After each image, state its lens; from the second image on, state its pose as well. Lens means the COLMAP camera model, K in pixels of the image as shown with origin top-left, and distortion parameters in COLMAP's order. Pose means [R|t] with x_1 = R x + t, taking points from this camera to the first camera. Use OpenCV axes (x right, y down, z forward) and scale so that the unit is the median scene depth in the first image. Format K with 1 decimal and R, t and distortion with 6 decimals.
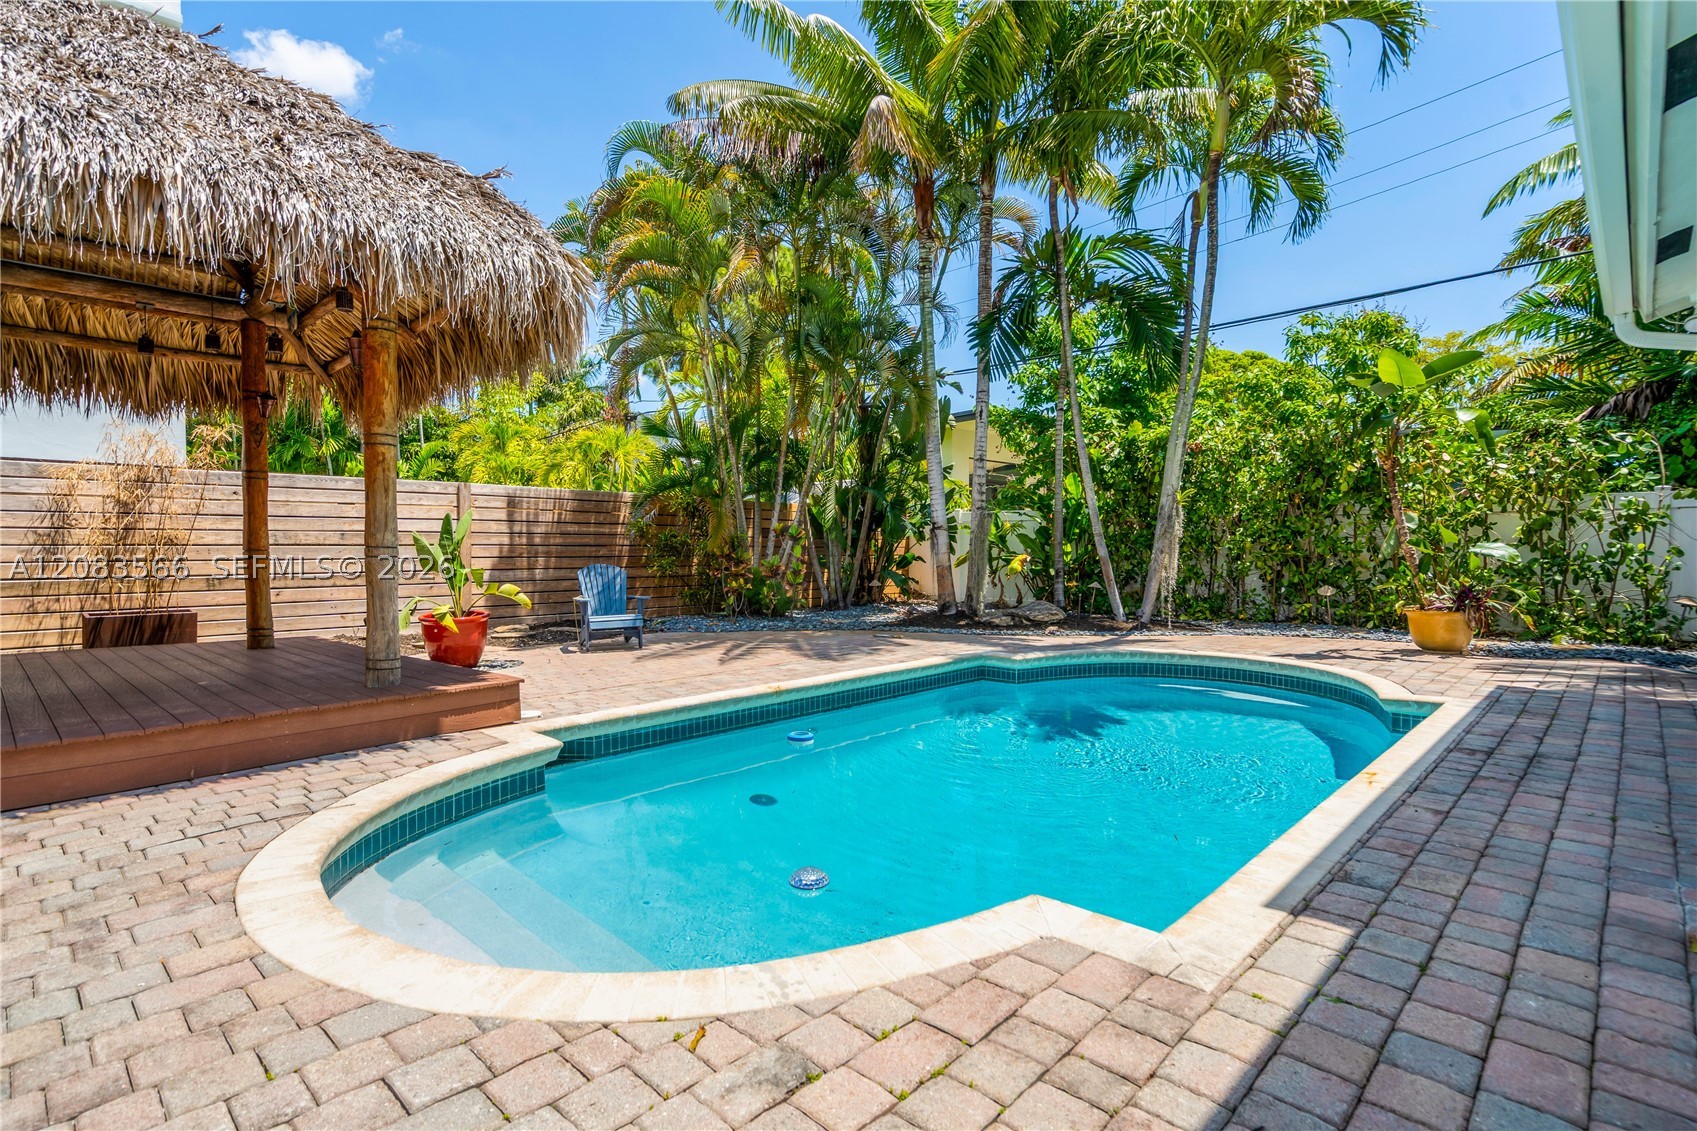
lens RADIAL K [[844.8, 0, 843.1], [0, 844.8, 555.4], [0, 0, 1]] dist [-0.000811, 0.000242]
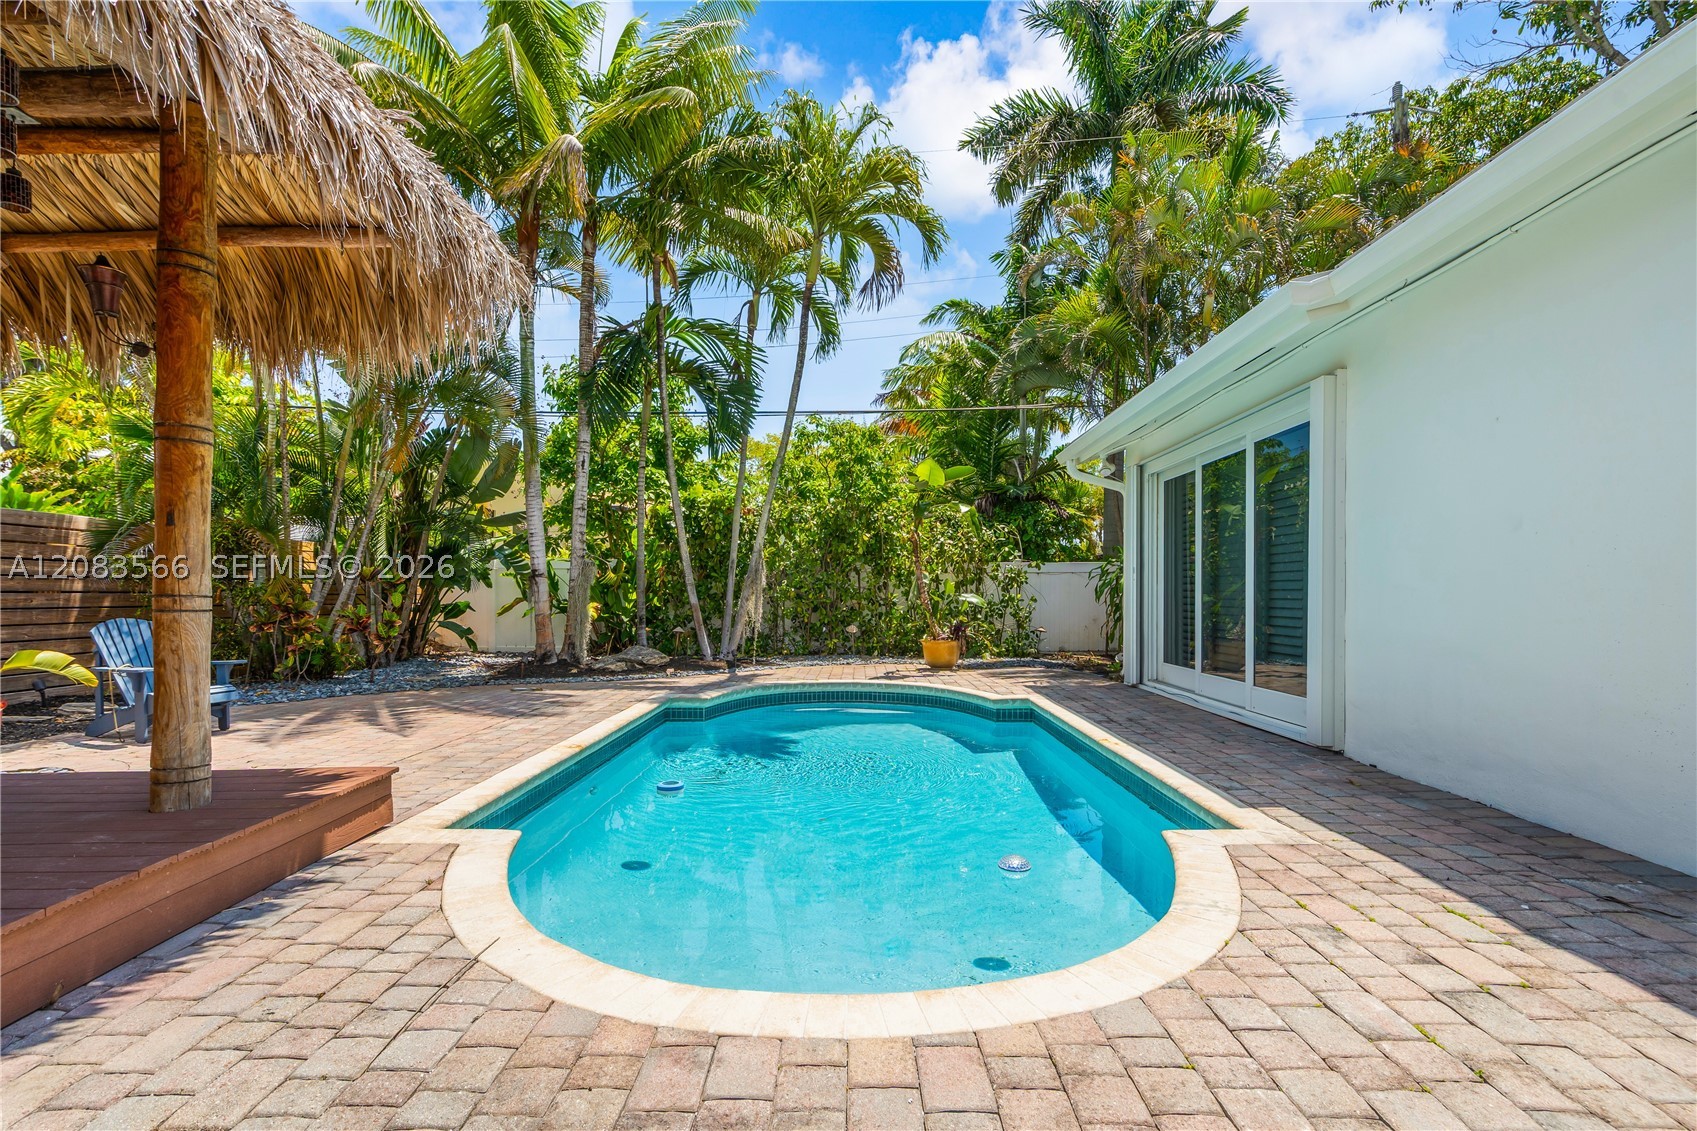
lens RADIAL K [[807.4, 0, 852.2], [0, 807.4, 580.6], [0, 0, 1]] dist [0.002490, 0.000326]
pose [[0.717410, 0.014026, 0.696510, -0.603330], [0.003485, 0.999713, -0.023721, -0.006654], [-0.696642, 0.019445, 0.717155, 0.174317]]
